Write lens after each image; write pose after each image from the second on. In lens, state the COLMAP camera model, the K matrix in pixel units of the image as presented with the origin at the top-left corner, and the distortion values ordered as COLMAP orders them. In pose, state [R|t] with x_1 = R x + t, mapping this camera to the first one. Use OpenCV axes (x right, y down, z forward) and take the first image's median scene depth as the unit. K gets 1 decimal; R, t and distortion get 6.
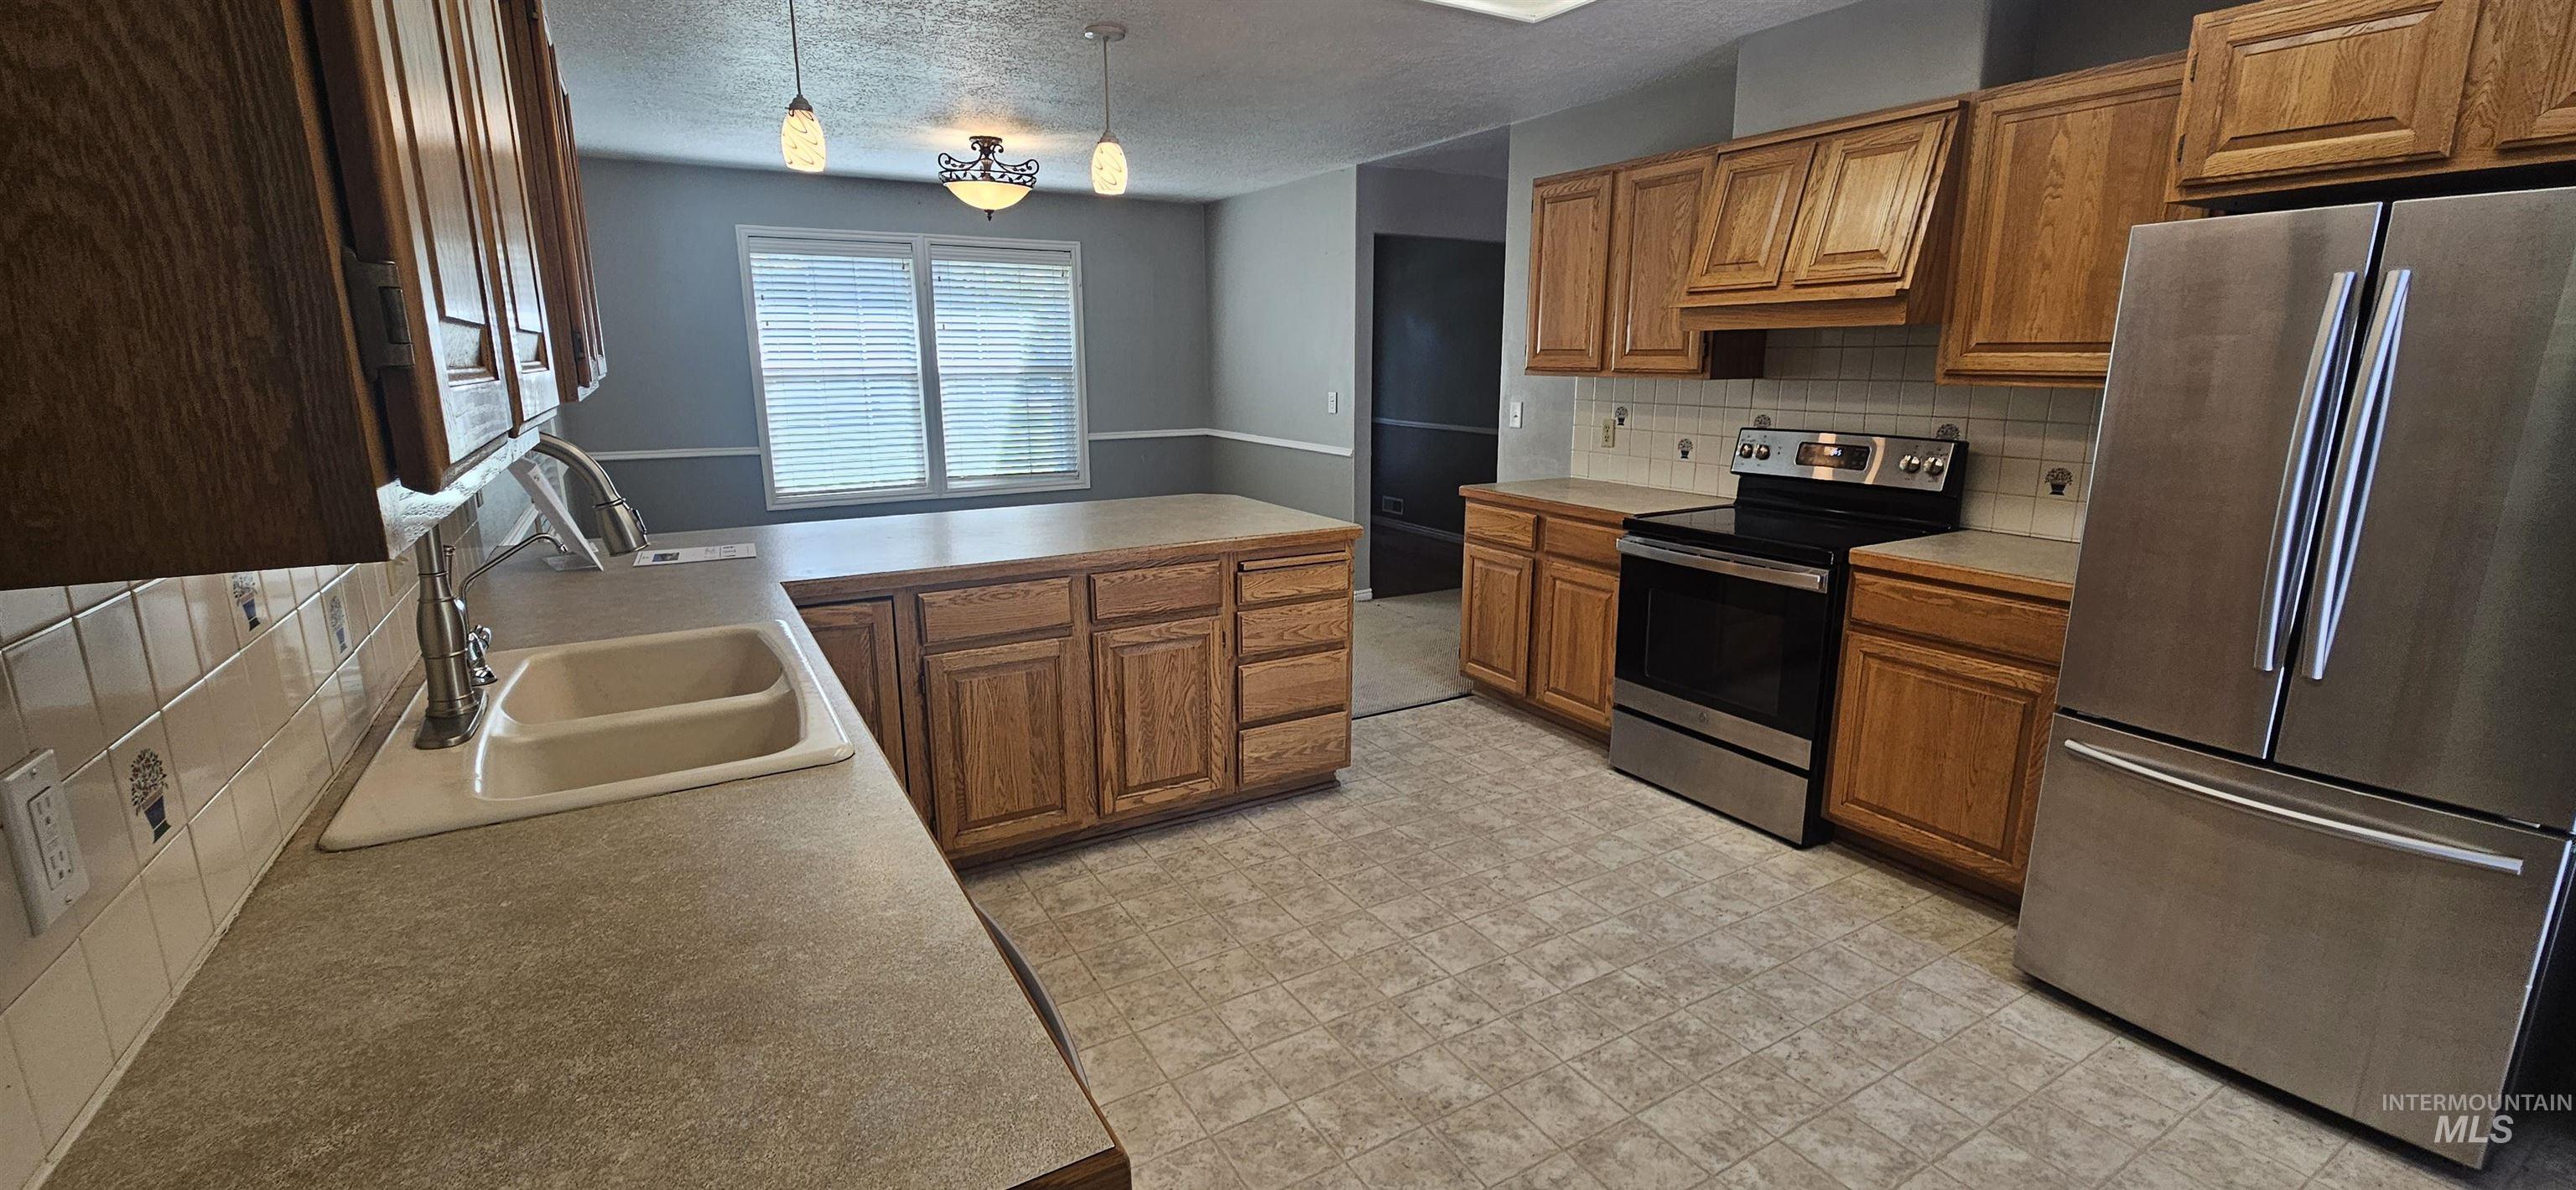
lens RADIAL K [[1077.7, 0, 1279.0], [0, 1077.7, 602.6], [0, 0, 1]] dist [-0.001810, -0.000123]
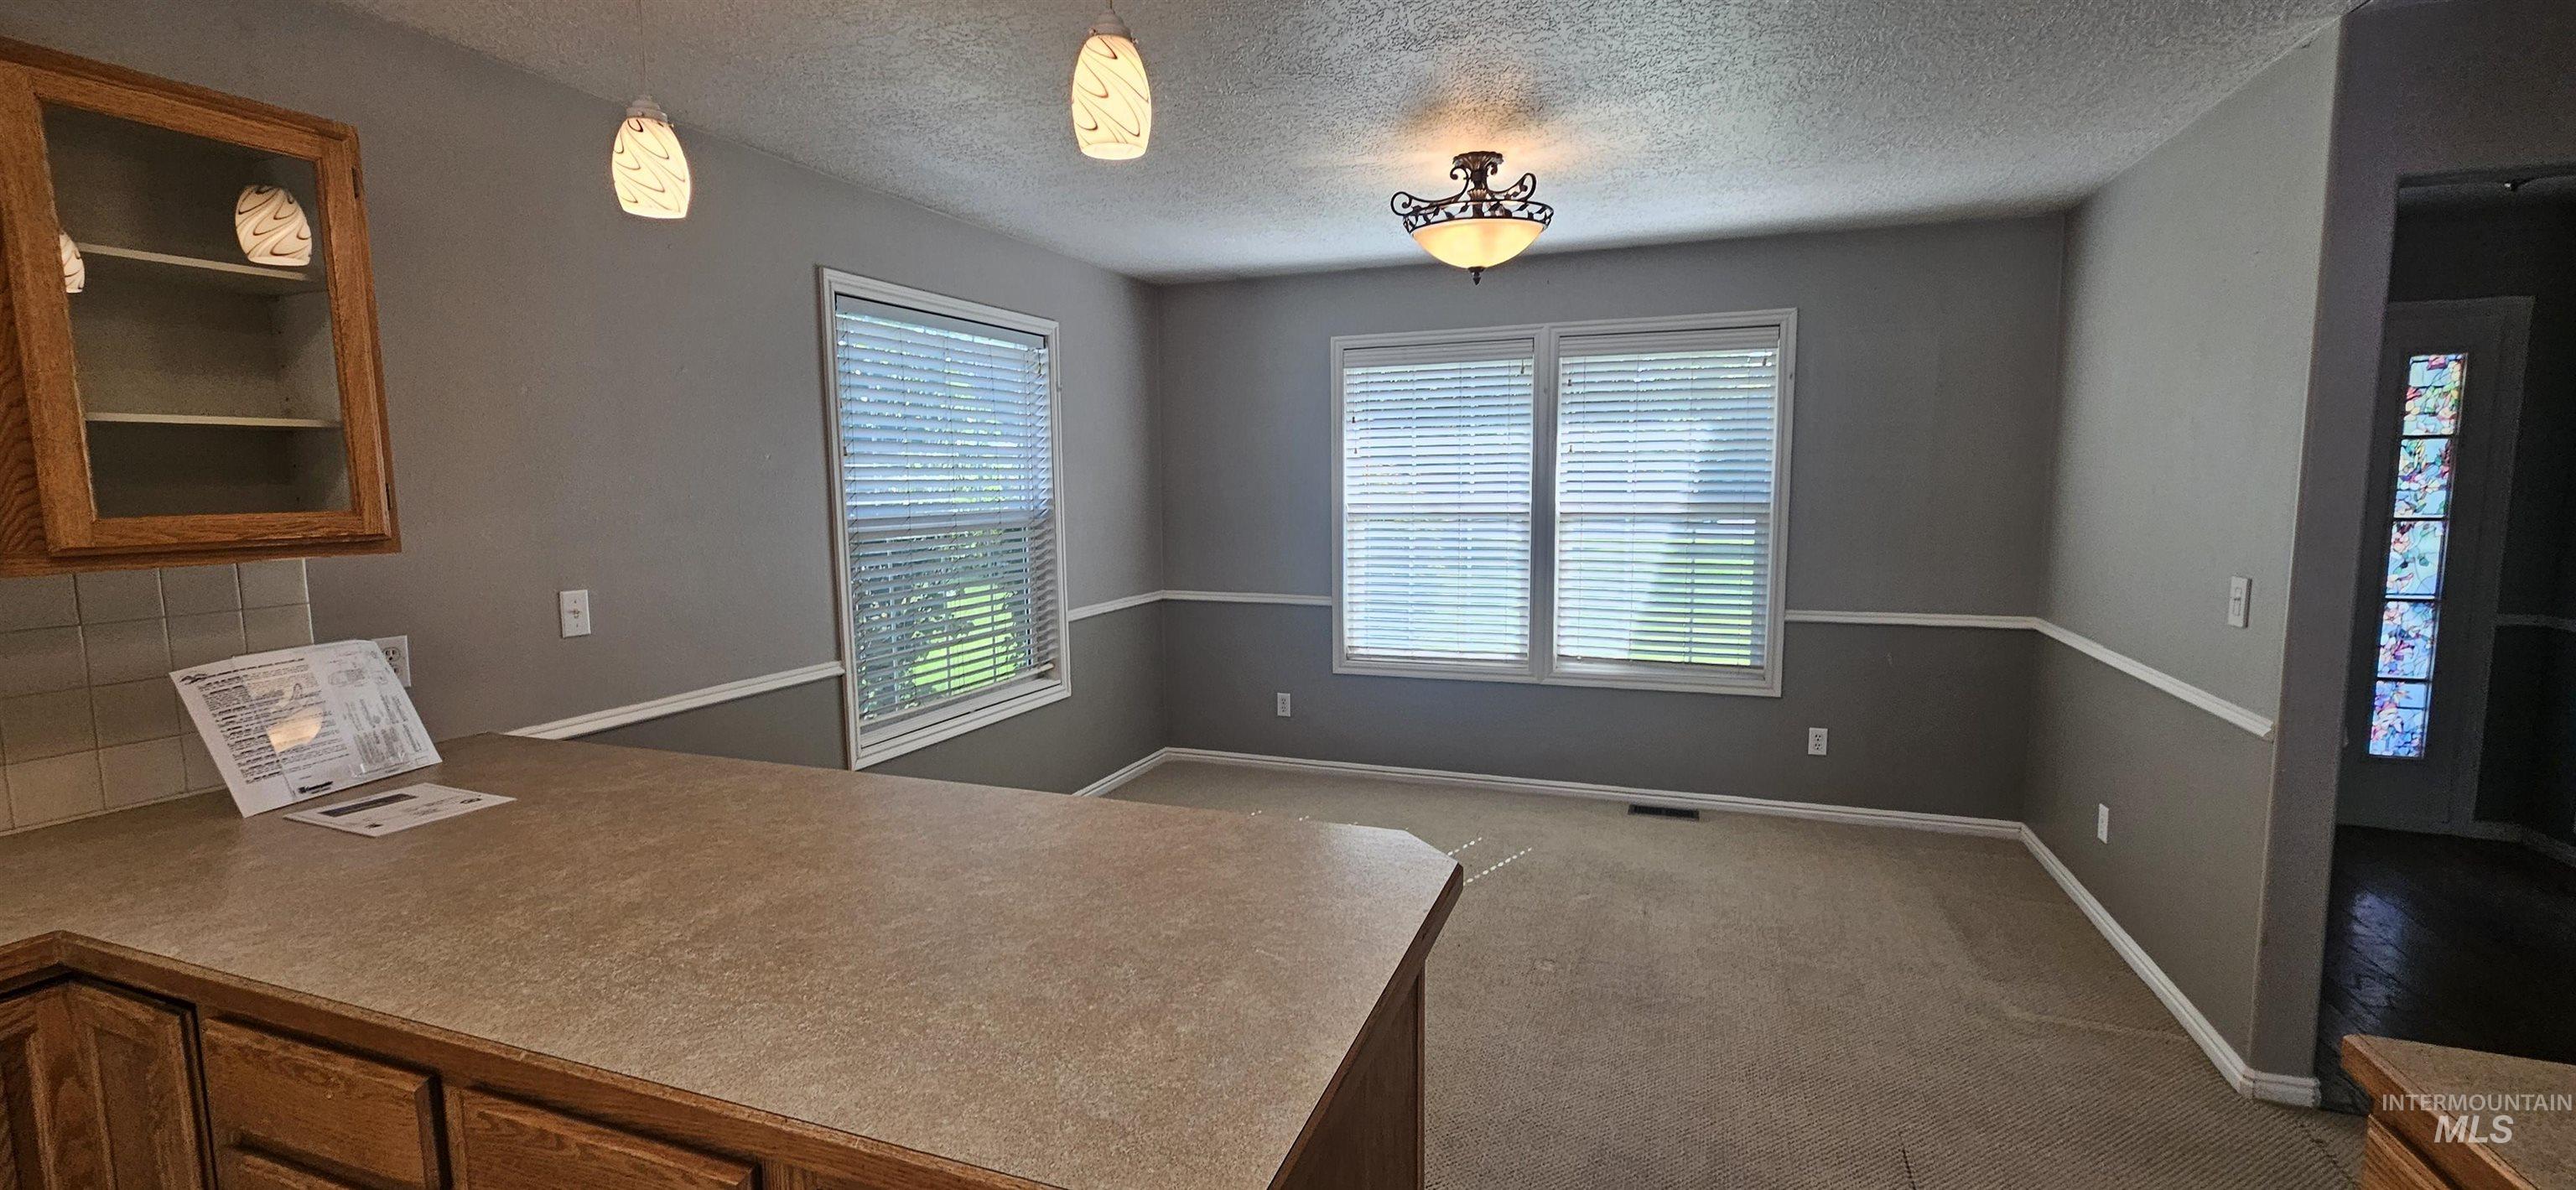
lens RADIAL K [[1077.7, 0, 1279.0], [0, 1077.7, 602.6], [0, 0, 1]] dist [-0.001810, -0.000123]
pose [[0.639236, 0.082472, -0.764576, 0.126712], [-0.163734, 0.986032, -0.030532, -0.108937], [0.751378, 0.144704, 0.643811, 0.438421]]
